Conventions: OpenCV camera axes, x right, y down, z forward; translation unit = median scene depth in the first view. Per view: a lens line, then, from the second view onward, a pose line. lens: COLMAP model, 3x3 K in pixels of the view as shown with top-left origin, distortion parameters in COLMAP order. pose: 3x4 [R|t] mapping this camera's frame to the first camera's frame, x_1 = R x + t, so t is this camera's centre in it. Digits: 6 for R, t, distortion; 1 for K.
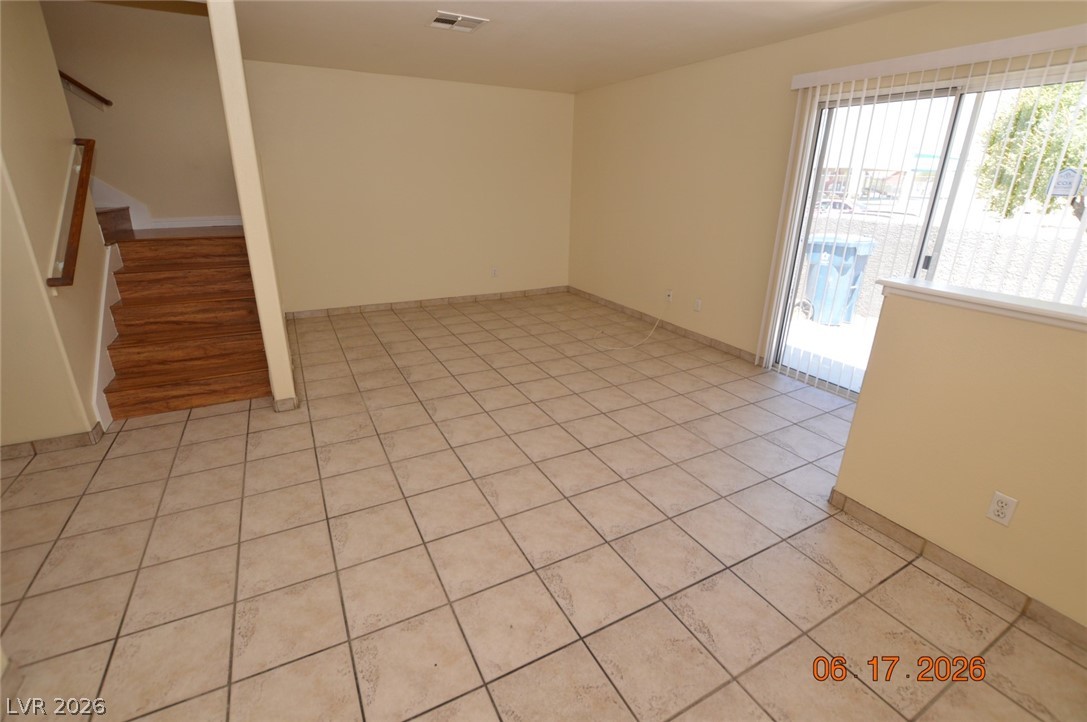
lens RADIAL K [[485.1, 0, 546.8], [0, 485.1, 356.8], [0, 0, 1]] dist [-0.029044, 0.000042]
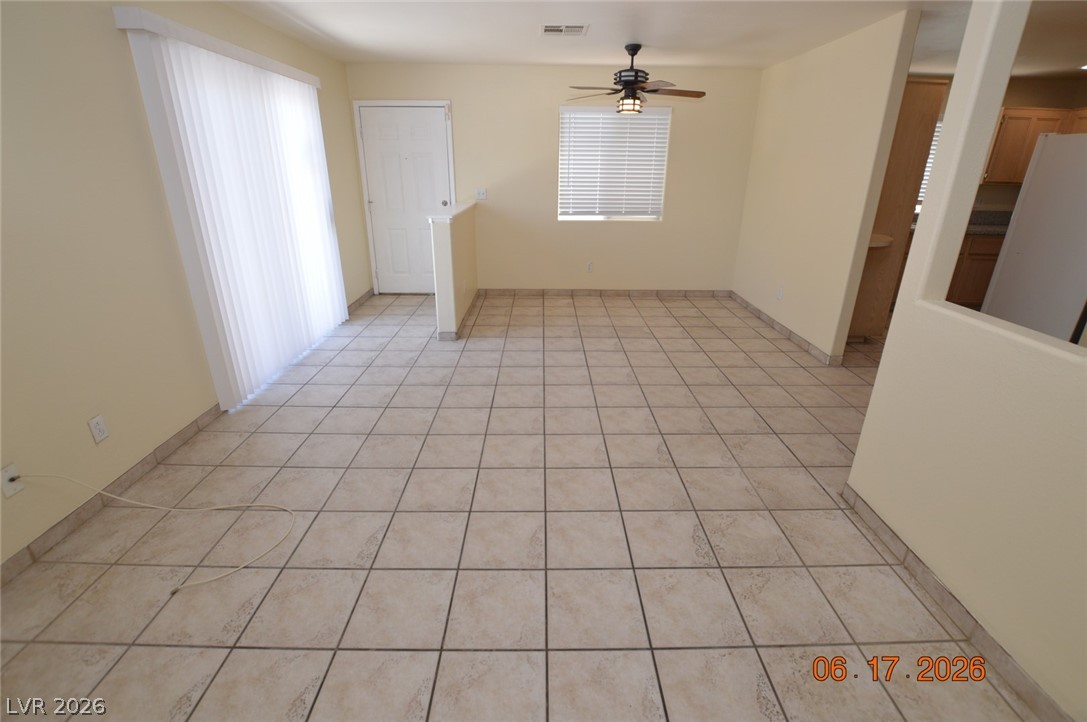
lens RADIAL K [[485.1, 0, 546.8], [0, 485.1, 356.8], [0, 0, 1]] dist [-0.029044, 0.000042]
pose [[-0.883822, -0.193894, 0.425751, -0.427172], [0.136613, 0.763431, 0.631276, -0.633860], [-0.447432, 0.616099, -0.648249, 1.694522]]
